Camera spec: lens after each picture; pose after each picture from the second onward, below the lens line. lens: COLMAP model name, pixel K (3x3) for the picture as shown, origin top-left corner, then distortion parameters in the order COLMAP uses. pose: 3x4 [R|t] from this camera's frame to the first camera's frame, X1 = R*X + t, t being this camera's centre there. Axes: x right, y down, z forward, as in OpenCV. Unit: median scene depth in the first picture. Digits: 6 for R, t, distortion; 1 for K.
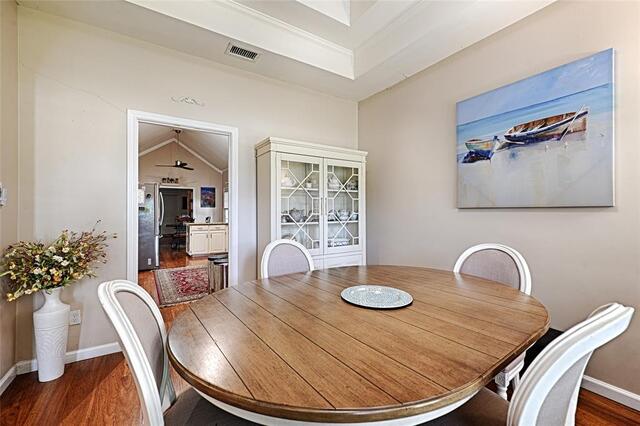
lens RADIAL K [[267.0, 0, 321.2], [0, 267.0, 209.6], [0, 0, 1]] dist [0.002093, 0.000115]
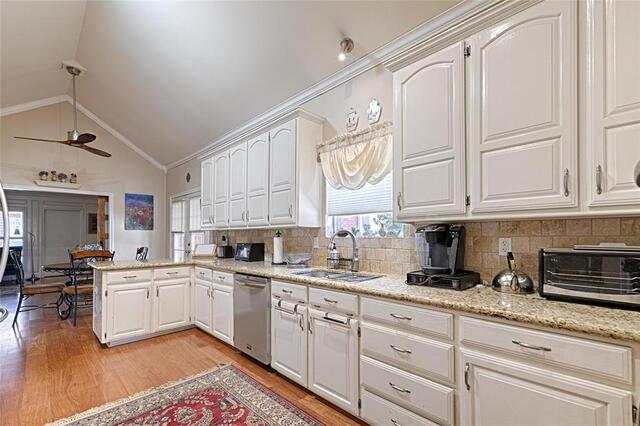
lens RADIAL K [[267.0, 0, 311.9], [0, 267.0, 233.6], [0, 0, 1]] dist [0.002093, 0.000115]
pose [[0.978402, -0.003293, 0.206685, -0.197531], [0.003730, 0.999992, -0.001727, 0.001570], [-0.206677, 0.002460, 0.978406, 0.400737]]
